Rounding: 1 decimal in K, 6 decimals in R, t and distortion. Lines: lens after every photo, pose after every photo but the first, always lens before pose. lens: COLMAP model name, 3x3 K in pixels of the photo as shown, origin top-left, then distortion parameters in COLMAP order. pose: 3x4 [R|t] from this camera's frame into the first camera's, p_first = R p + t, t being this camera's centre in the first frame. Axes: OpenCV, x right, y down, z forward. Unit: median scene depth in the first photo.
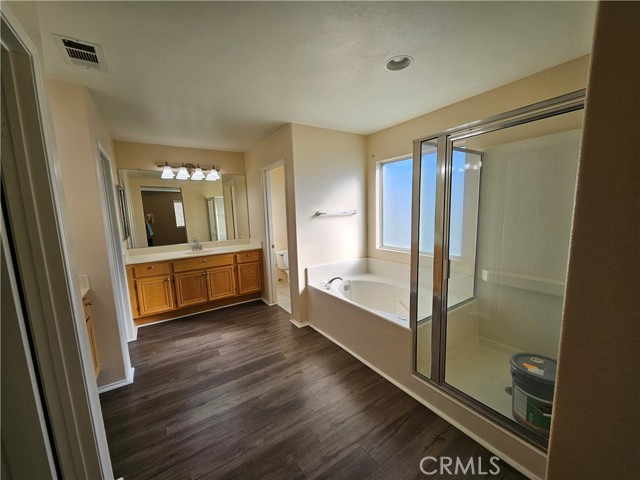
lens RADIAL K [[252.3, 0, 321.0], [0, 252.3, 243.6], [0, 0, 1]] dist [0.001026, 0.000190]
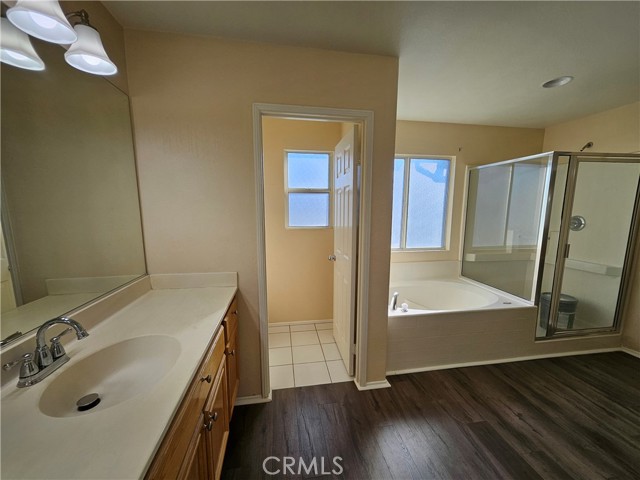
lens RADIAL K [[257.9, 0, 320.4], [0, 257.9, 245.6], [0, 0, 1]] dist [-0.001209, 0.005224]
pose [[0.411712, -0.100292, 0.905778, -1.021025], [0.110311, 0.992102, 0.059709, -0.120860], [-0.904613, 0.075334, 0.419524, 1.211139]]
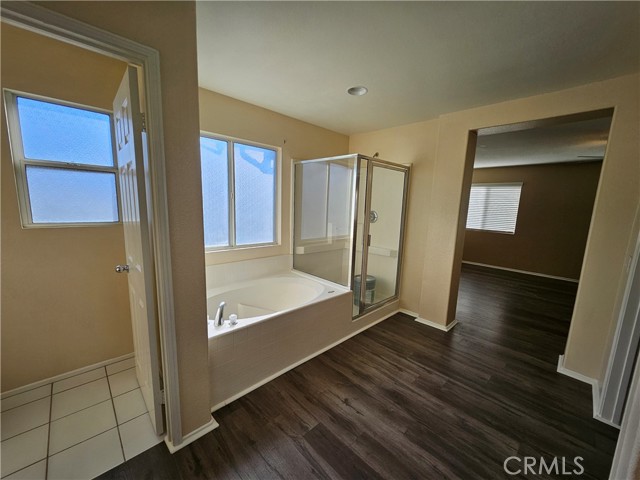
lens RADIAL K [[252.3, 0, 321.0], [0, 252.3, 243.6], [0, 0, 1]] dist [0.001026, 0.000190]
pose [[-0.177352, -0.130575, 0.975447, -0.812725], [0.105733, 0.982894, 0.150796, -0.119801], [-0.978451, 0.129880, -0.160512, 1.174174]]
